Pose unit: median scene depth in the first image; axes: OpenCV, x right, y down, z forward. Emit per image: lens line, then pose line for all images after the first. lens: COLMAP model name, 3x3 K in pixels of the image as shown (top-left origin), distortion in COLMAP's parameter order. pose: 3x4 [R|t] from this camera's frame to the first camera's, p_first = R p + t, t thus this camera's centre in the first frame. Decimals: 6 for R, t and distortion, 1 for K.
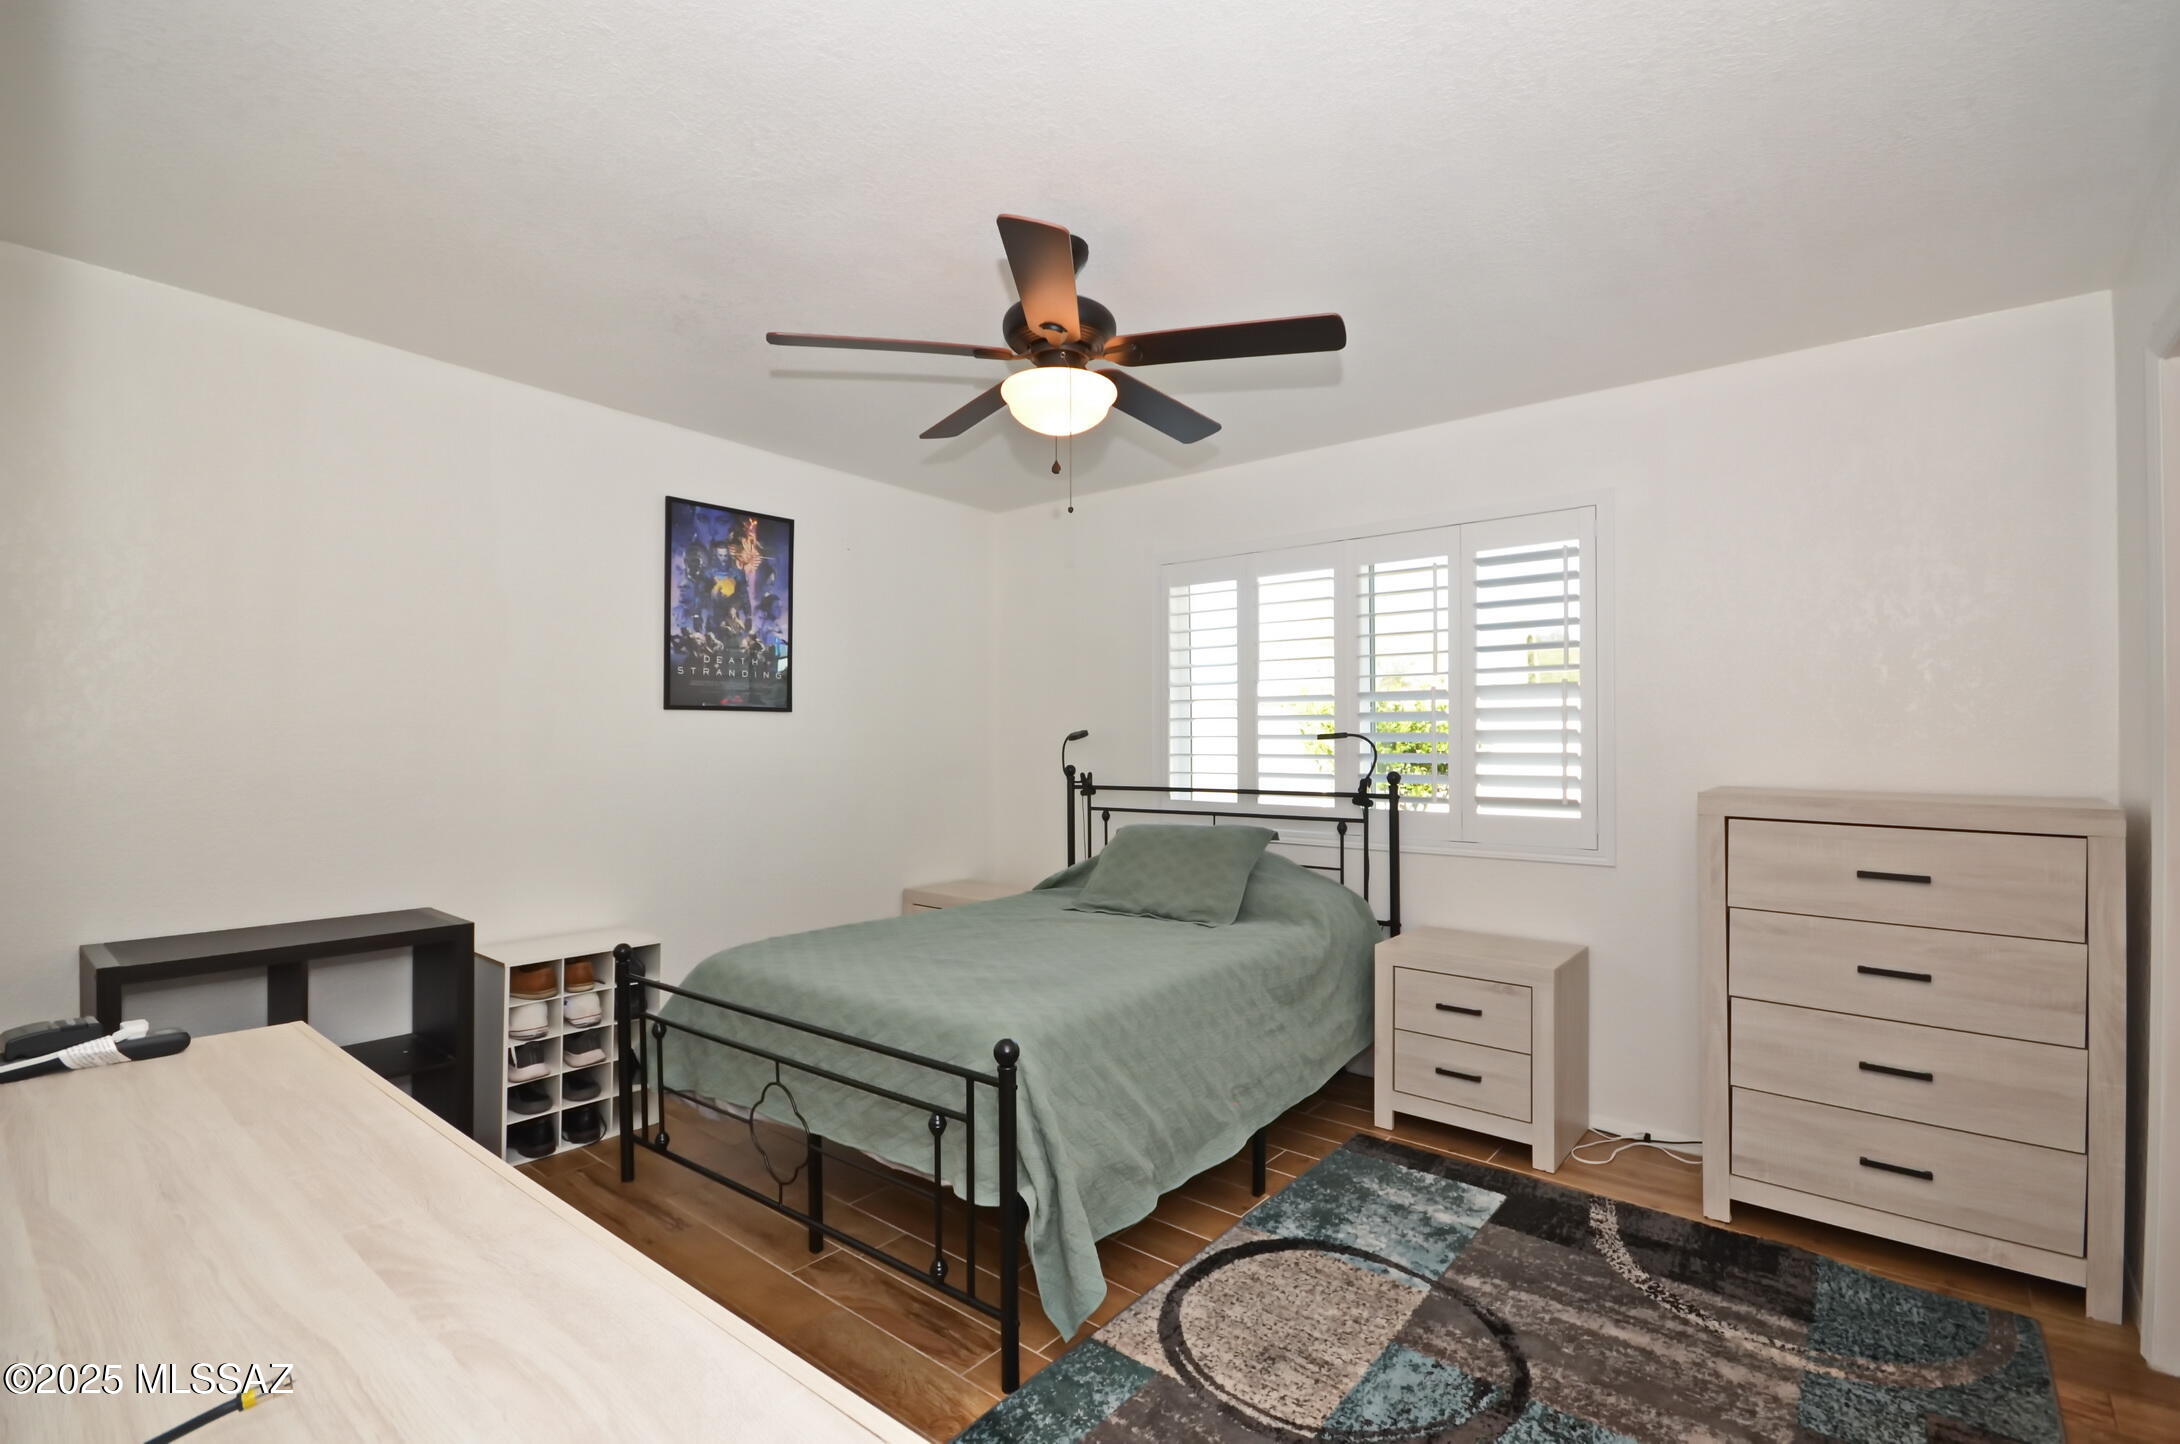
lens RADIAL K [[970.5, 0, 1094.4], [0, 970.5, 740.6], [0, 0, 1]] dist [0.002222, -0.000059]
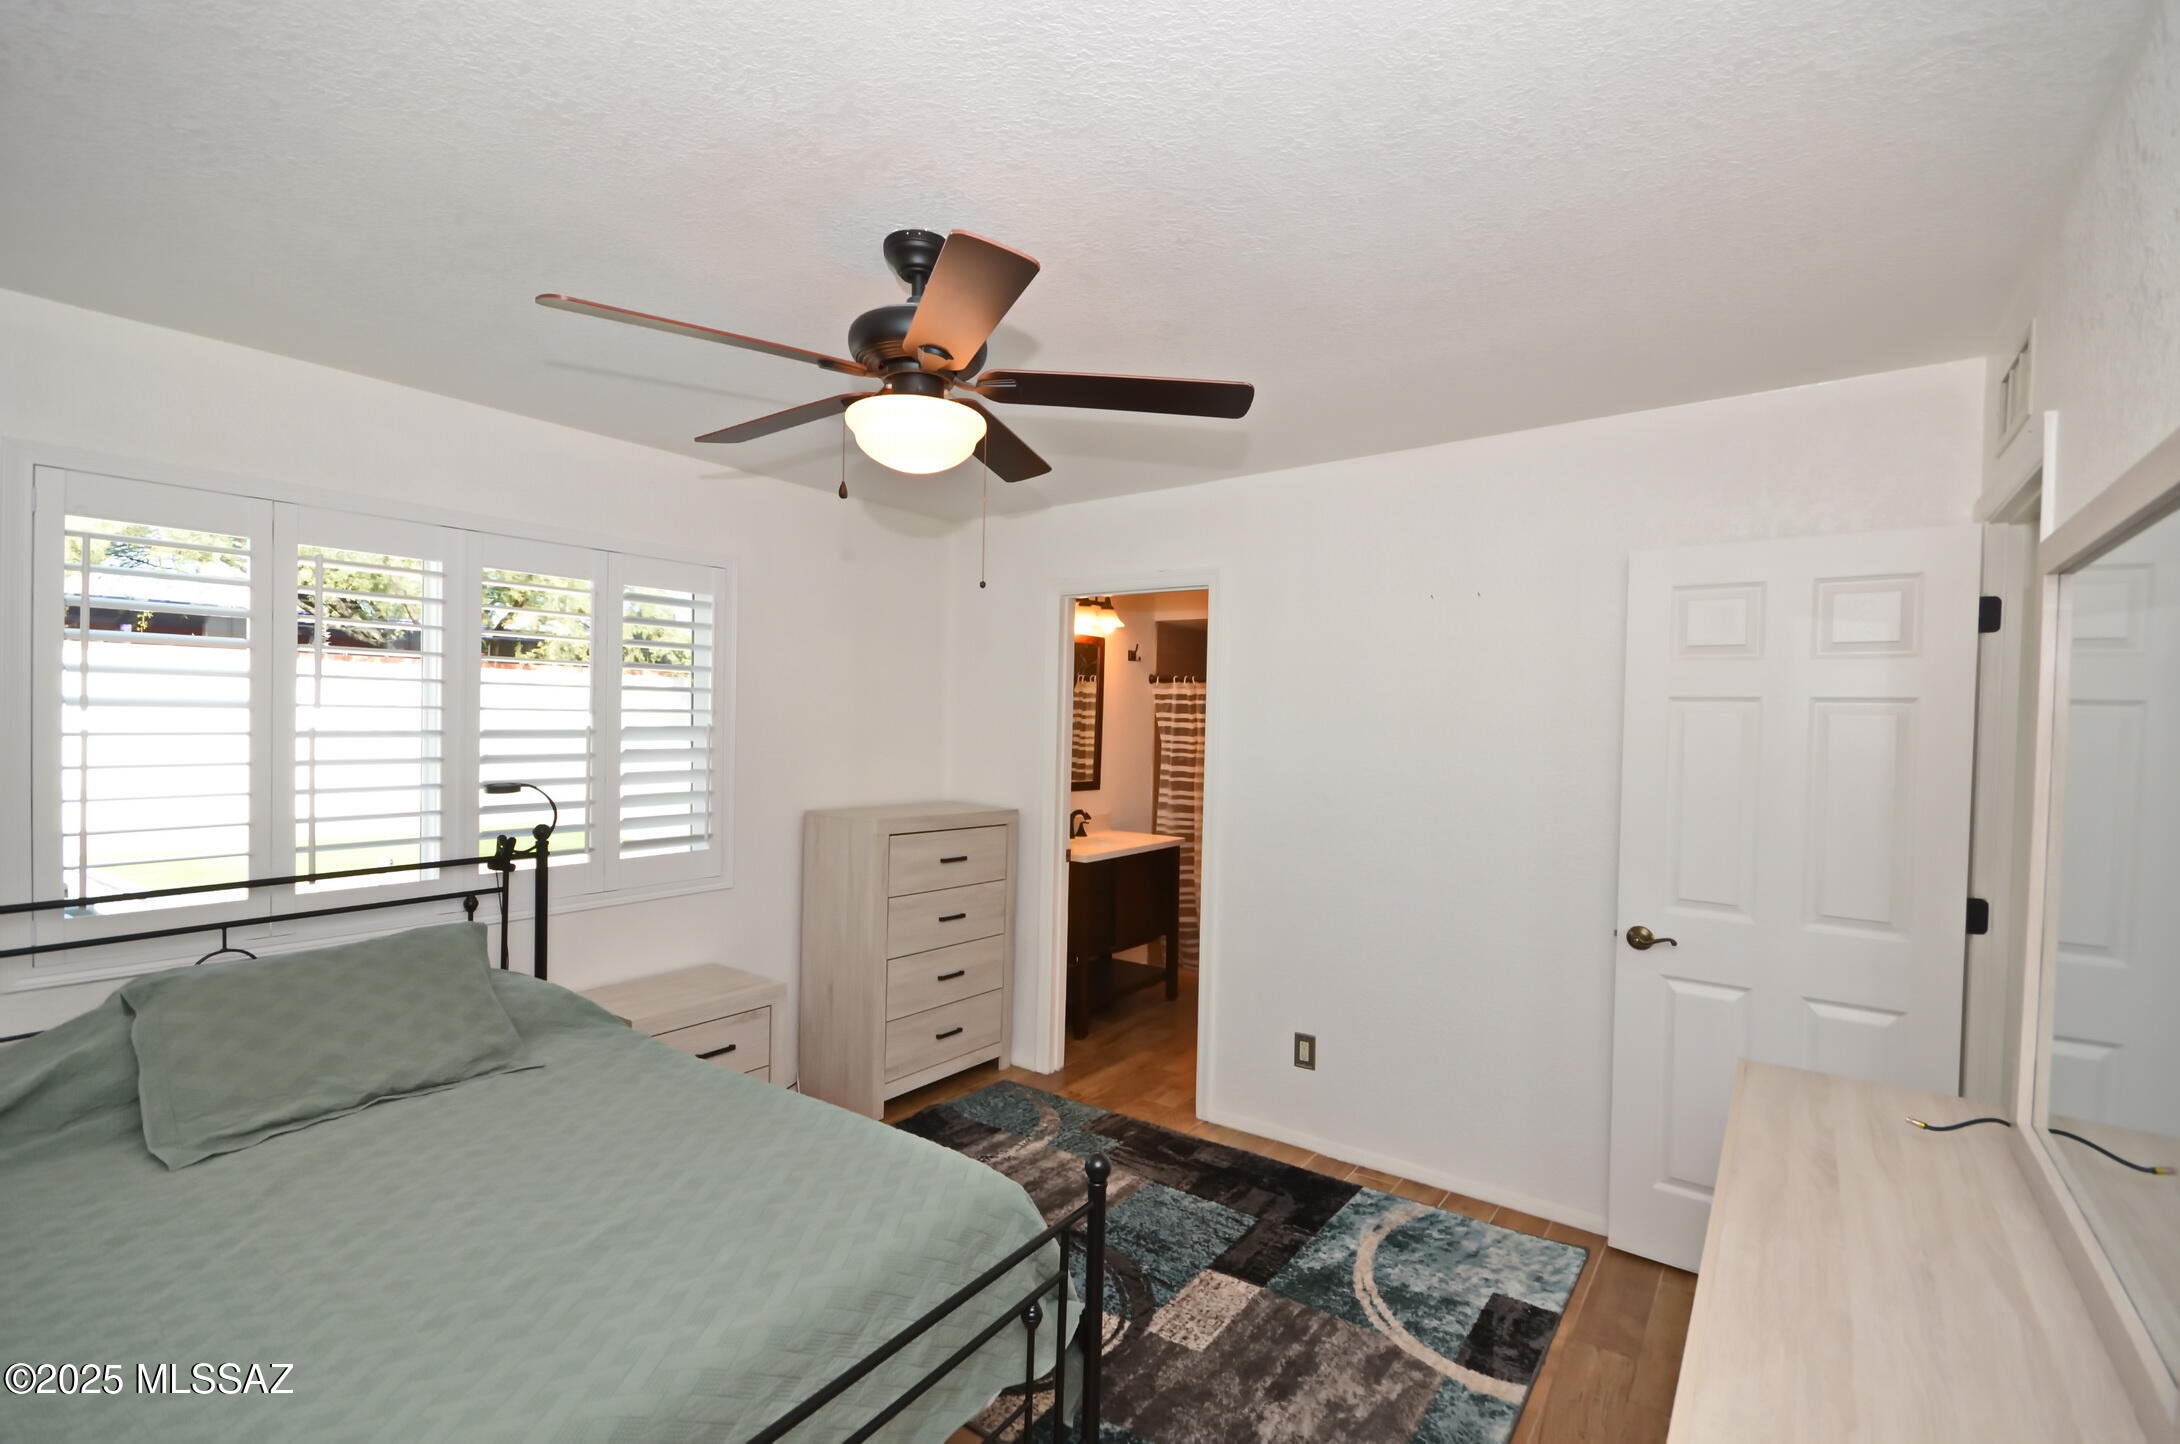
lens RADIAL K [[973.1, 0, 1090.0], [0, 973.1, 722.0], [0, 0, 1]] dist [0.001408, 0.000189]
pose [[-0.046840, -0.006696, 0.998880, -0.601209], [-0.014647, 0.999875, 0.006016, -0.073895], [-0.998795, -0.014349, -0.046932, 0.599734]]
